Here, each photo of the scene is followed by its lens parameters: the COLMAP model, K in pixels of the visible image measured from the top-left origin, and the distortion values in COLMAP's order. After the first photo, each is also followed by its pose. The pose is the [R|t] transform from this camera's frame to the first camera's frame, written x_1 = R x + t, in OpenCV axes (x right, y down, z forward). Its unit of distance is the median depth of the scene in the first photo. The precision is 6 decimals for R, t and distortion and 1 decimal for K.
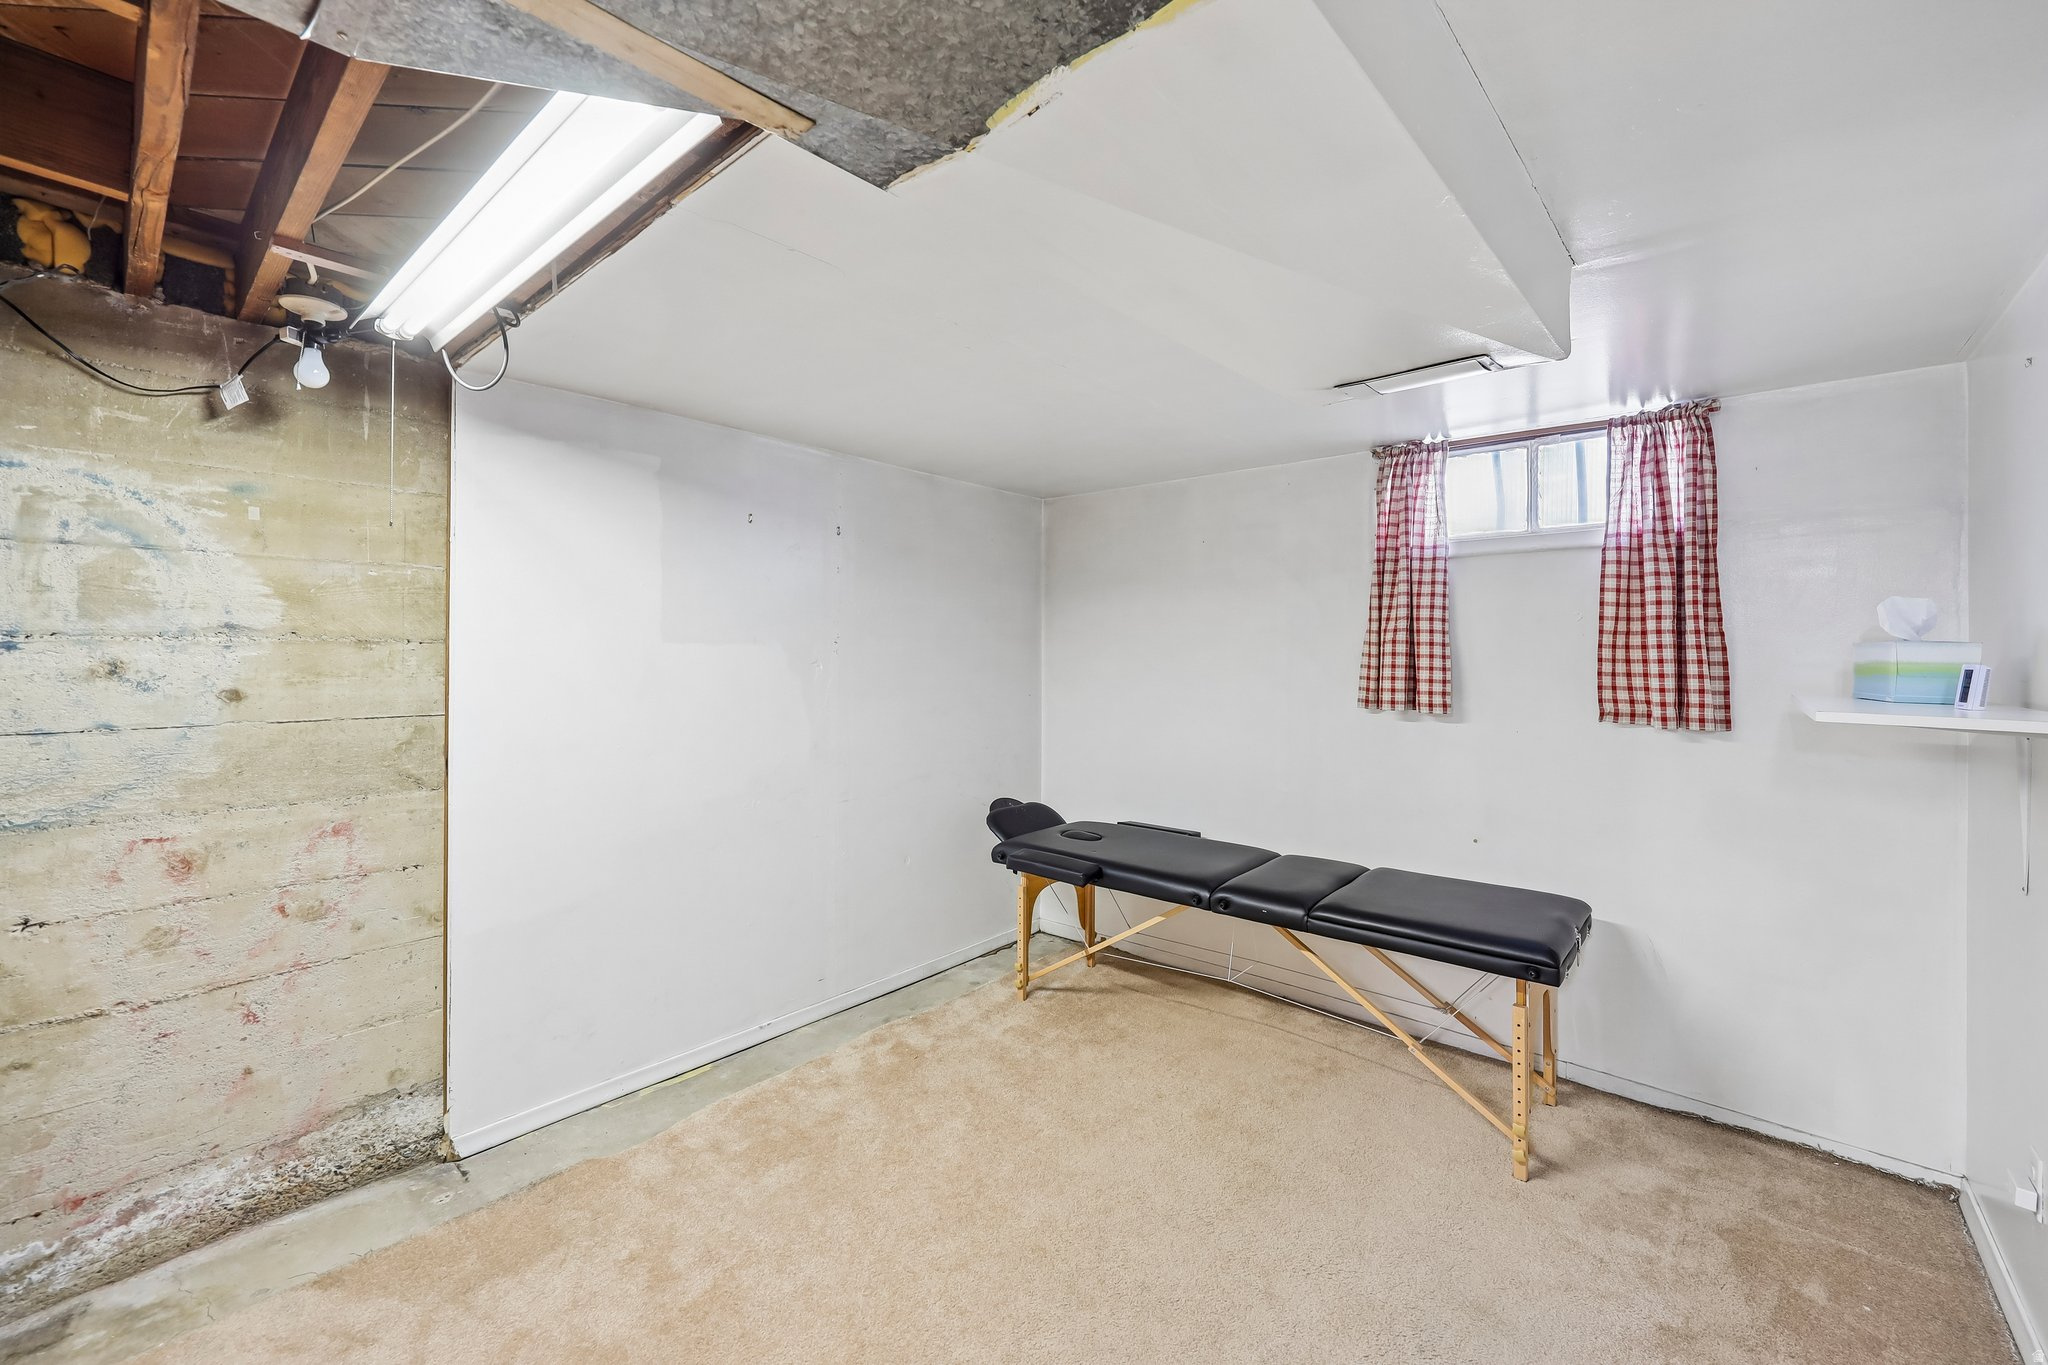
lens RADIAL K [[830.3, 0, 1026.4], [0, 830.3, 662.8], [0, 0, 1]] dist [0.001826, 0.000130]
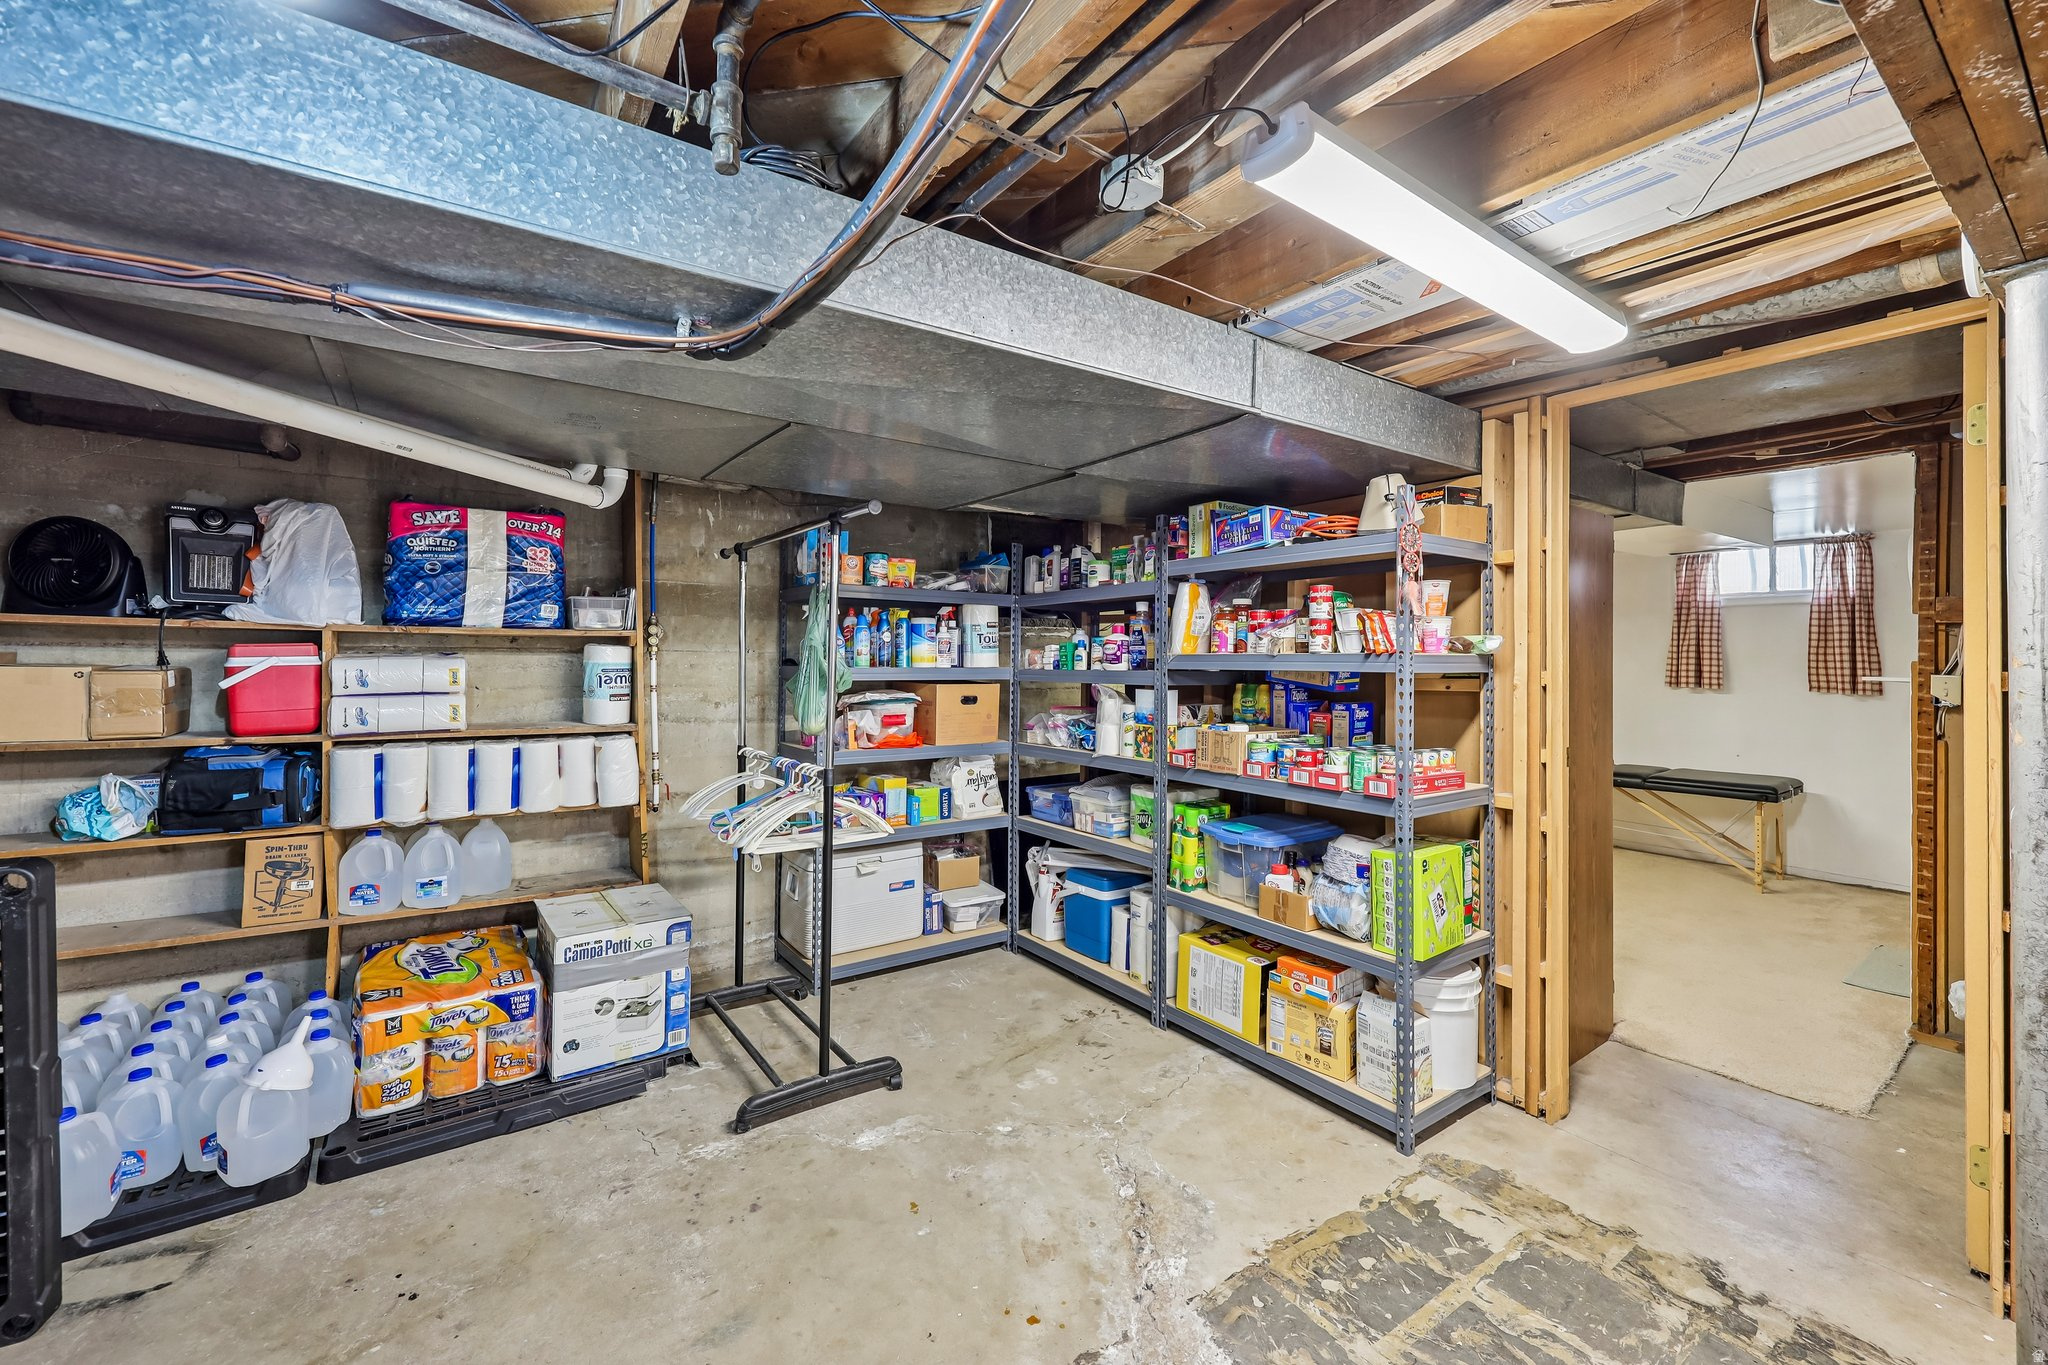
lens RADIAL K [[830.3, 0, 1027.2], [0, 830.3, 656.5], [0, 0, 1]] dist [0.001826, 0.000130]
pose [[0.974450, -0.000225, -0.224604, -0.692263], [-0.002460, 0.999929, -0.011673, 0.014575], [0.224591, 0.011927, 0.974380, -1.369009]]
